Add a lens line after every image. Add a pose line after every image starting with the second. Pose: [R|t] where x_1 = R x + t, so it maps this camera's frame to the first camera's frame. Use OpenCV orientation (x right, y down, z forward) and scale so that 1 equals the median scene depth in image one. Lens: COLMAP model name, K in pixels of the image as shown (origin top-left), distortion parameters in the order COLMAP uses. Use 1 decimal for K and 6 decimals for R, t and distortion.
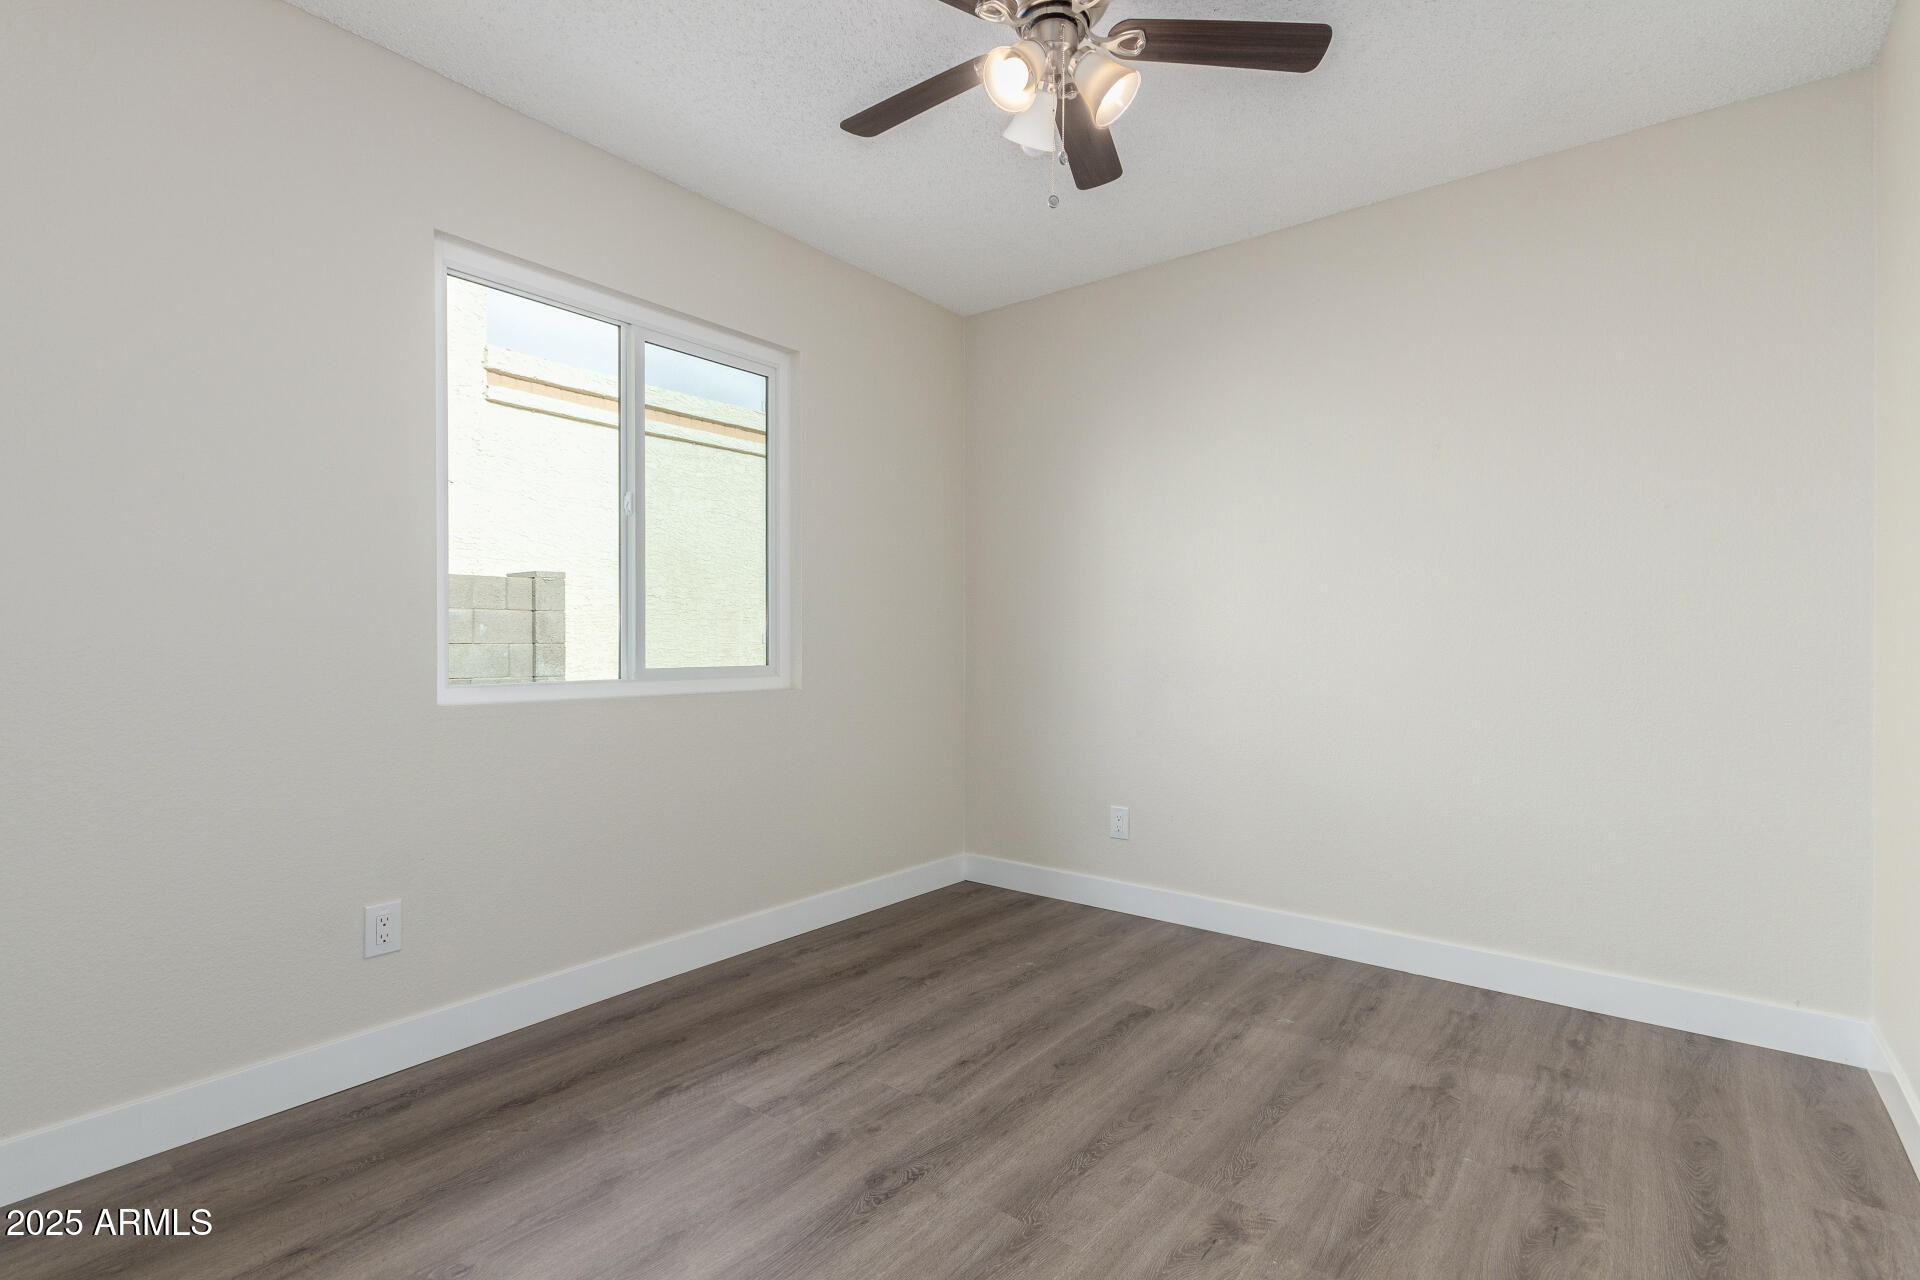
lens RADIAL K [[900.0, 0, 960.0], [0, 900.0, 638.5], [0, 0, 1]] dist [0.004910, 0.000134]
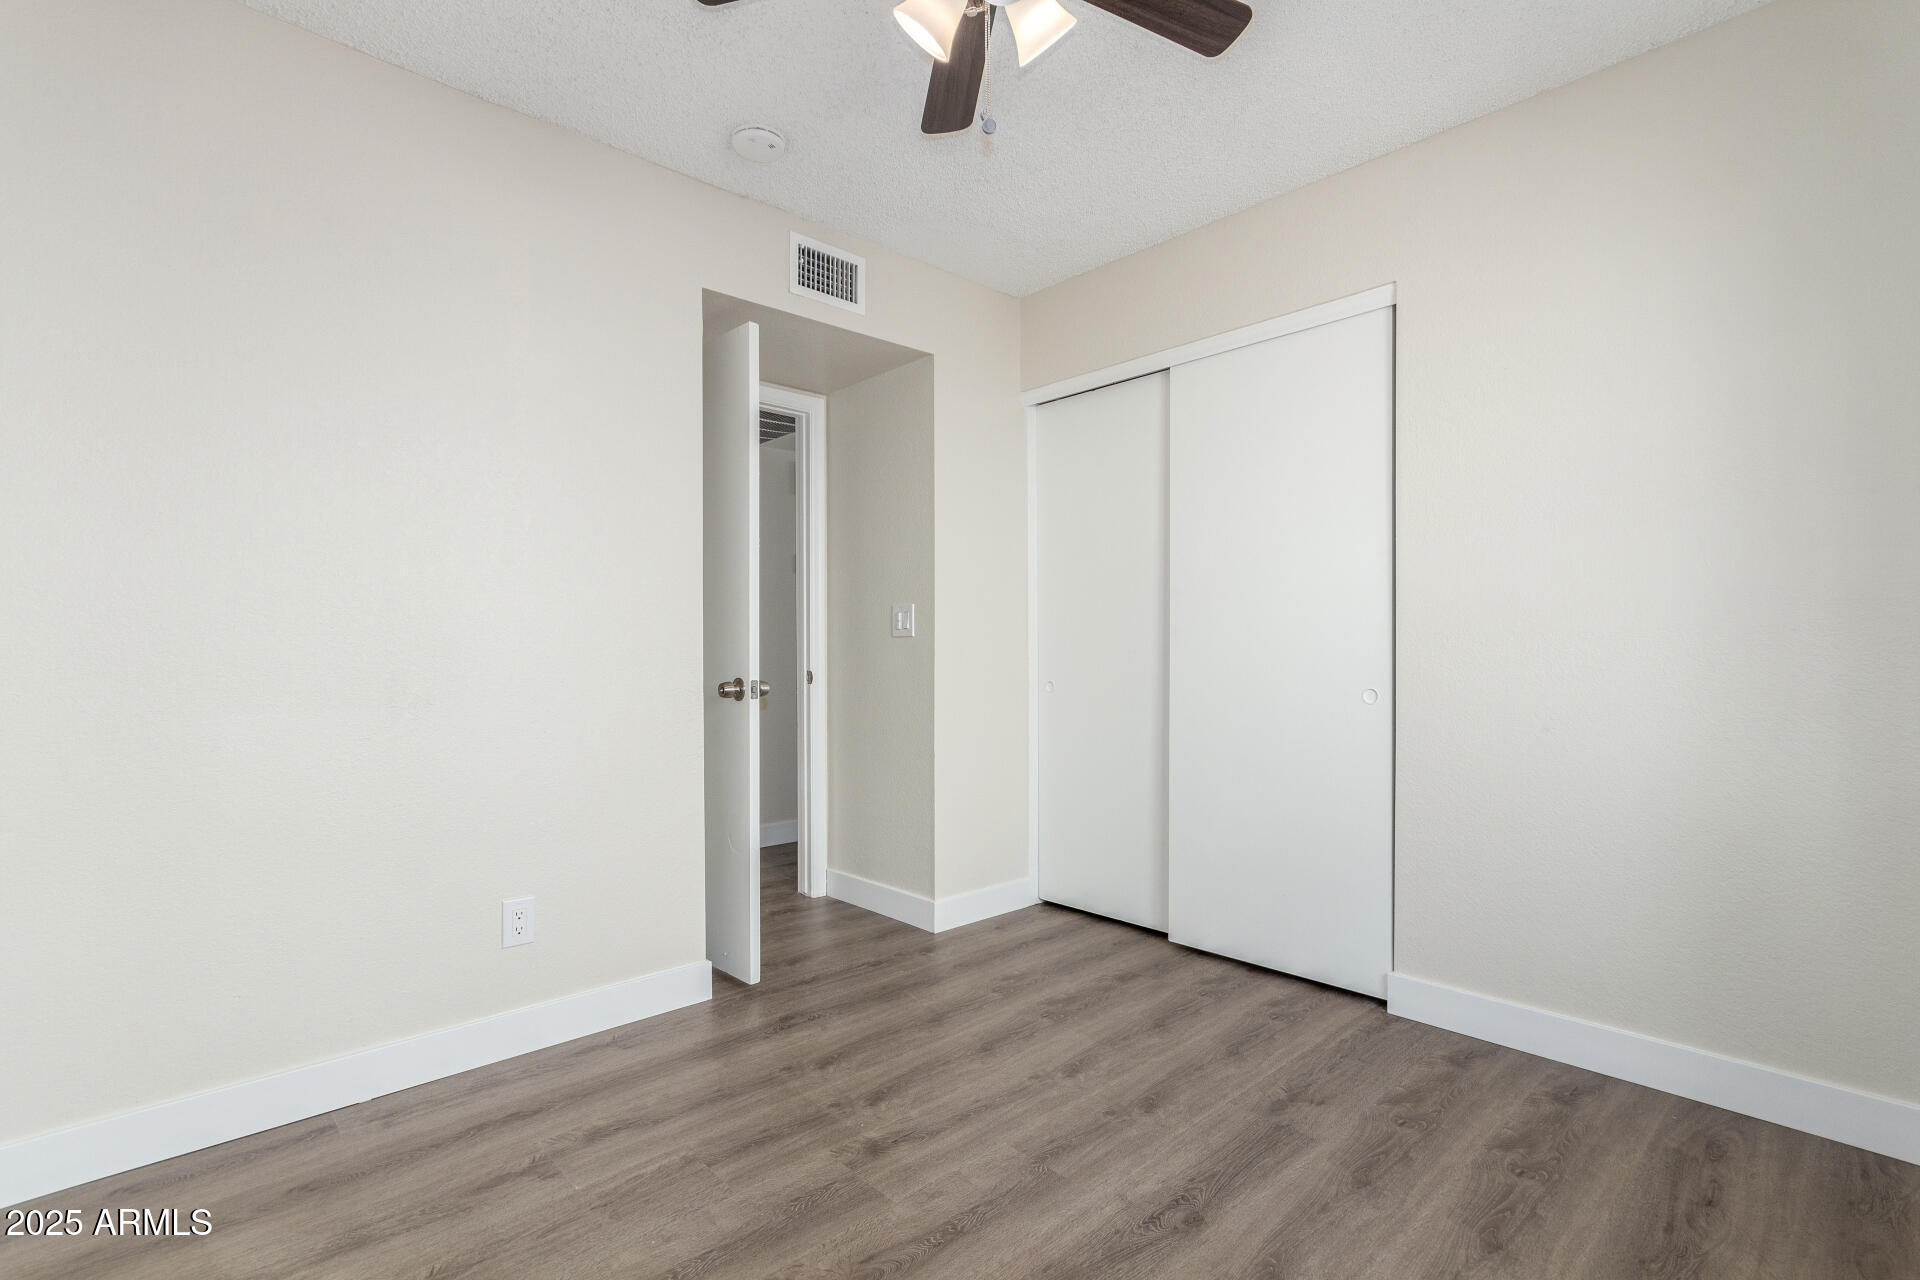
lens RADIAL K [[900.0, 0, 962.8], [0, 900.0, 644.5], [0, 0, 1]] dist [0.004910, 0.000134]
pose [[-0.988178, 0.003497, 0.153268, -0.000777], [0.002479, 0.999974, -0.006830, -0.001334], [-0.153288, -0.006370, -0.988161, 2.029327]]
